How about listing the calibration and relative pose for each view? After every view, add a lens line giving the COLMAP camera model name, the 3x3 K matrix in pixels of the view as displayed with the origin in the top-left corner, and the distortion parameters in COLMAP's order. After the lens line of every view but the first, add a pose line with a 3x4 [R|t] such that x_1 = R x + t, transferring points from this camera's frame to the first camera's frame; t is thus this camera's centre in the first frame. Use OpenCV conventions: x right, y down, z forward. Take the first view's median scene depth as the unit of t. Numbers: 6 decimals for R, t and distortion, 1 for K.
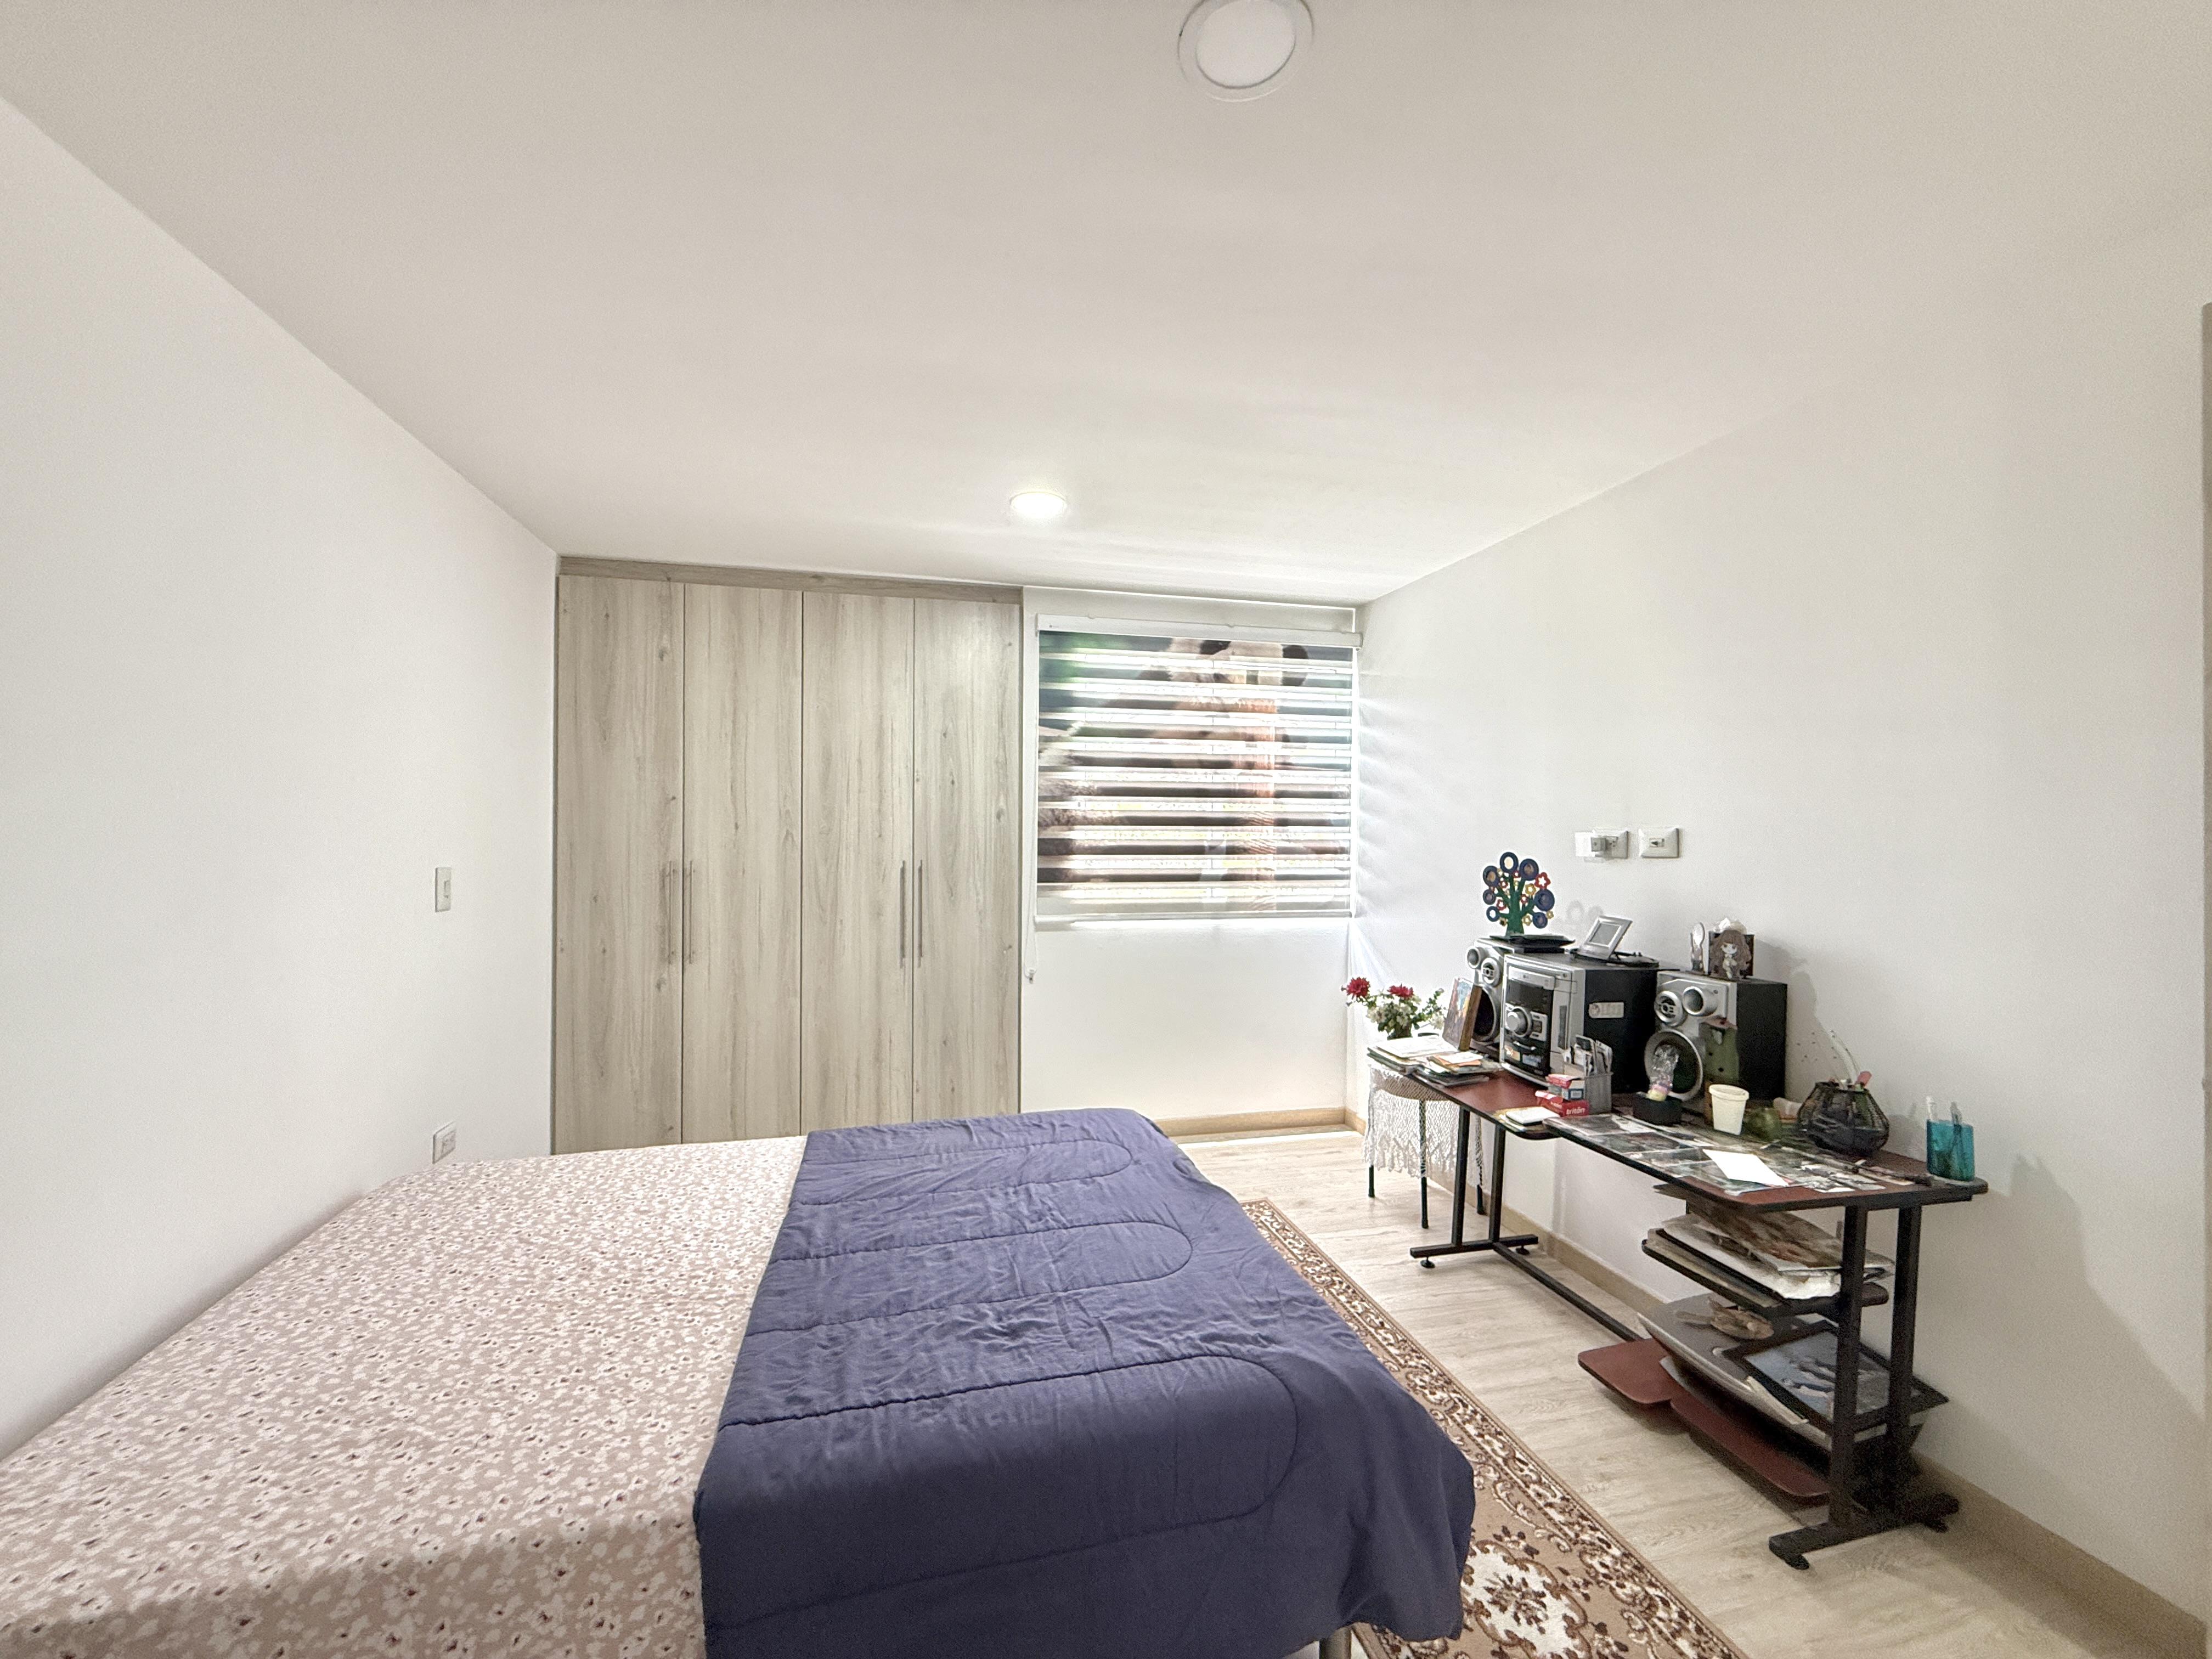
lens RADIAL K [[883.7, 0, 1100.3], [0, 883.7, 830.3], [0, 0, 1]] dist [-0.000090, 0.000445]
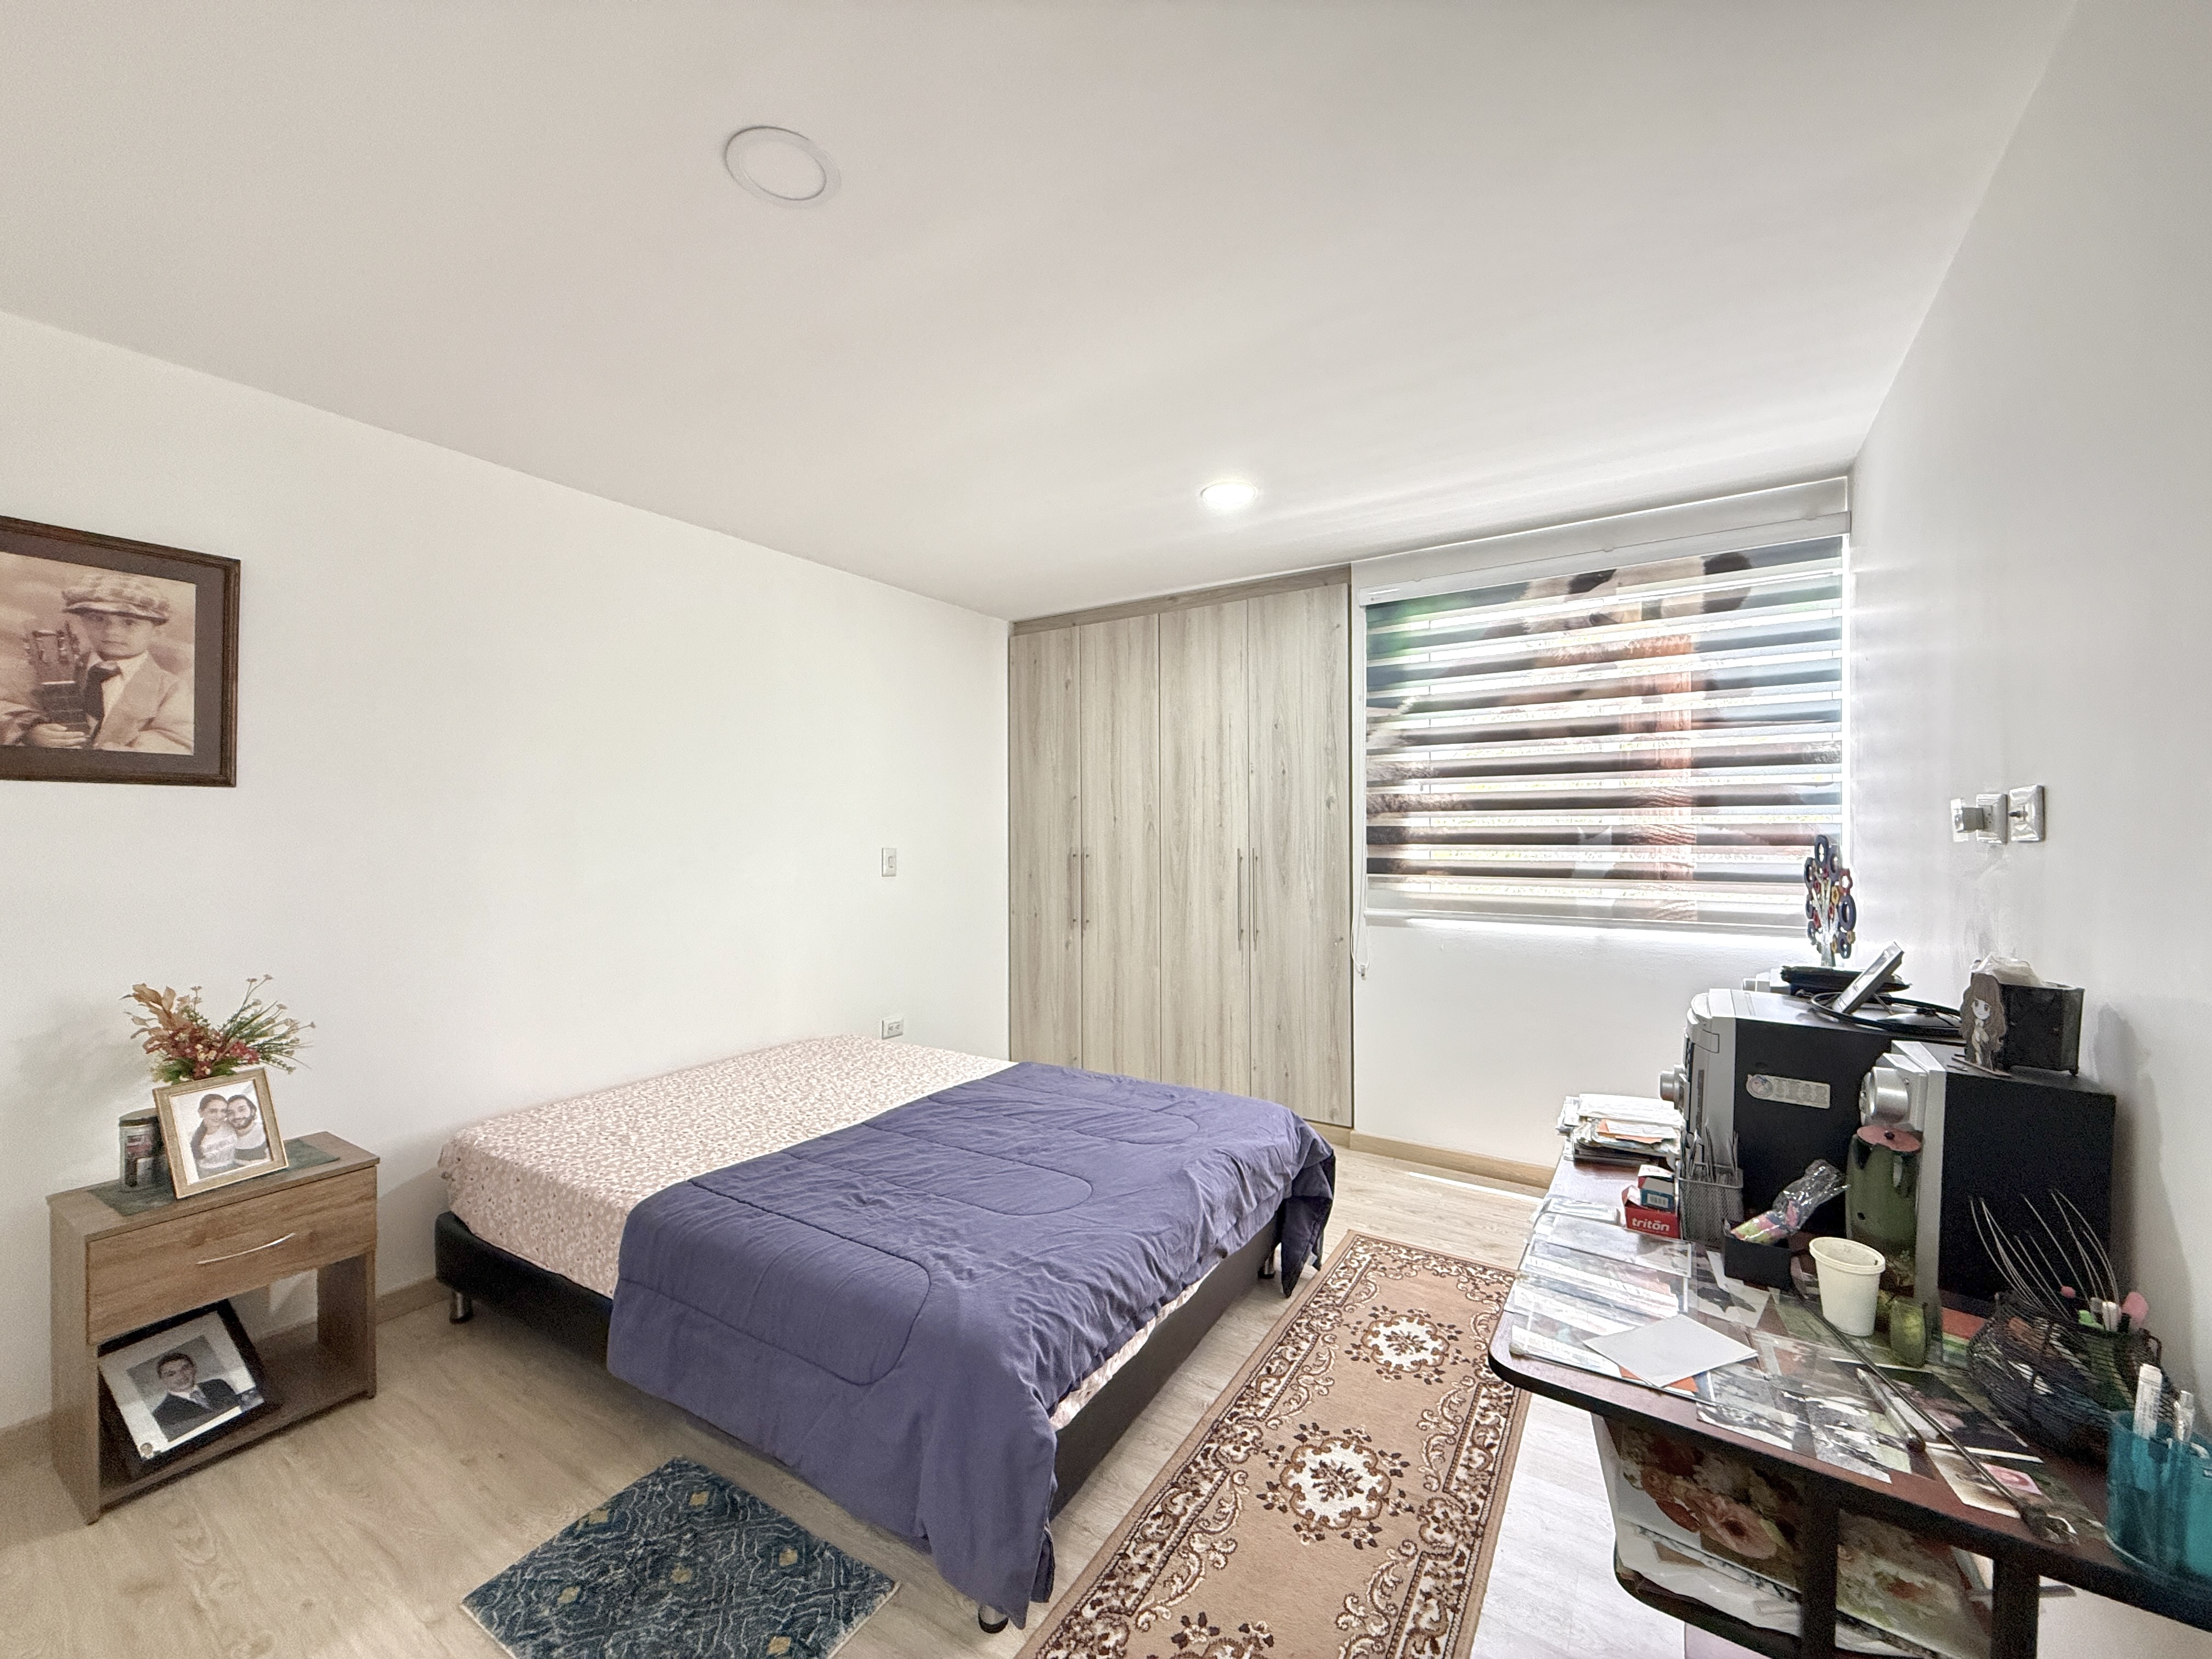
lens RADIAL K [[883.7, 0, 1093.5], [0, 883.7, 832.2], [0, 0, 1]] dist [-0.000090, 0.000445]
pose [[0.682879, -0.007147, -0.730497, 0.426756], [0.009690, 0.999953, -0.000725, 0.013482], [0.730467, -0.006583, 0.682916, 0.146431]]
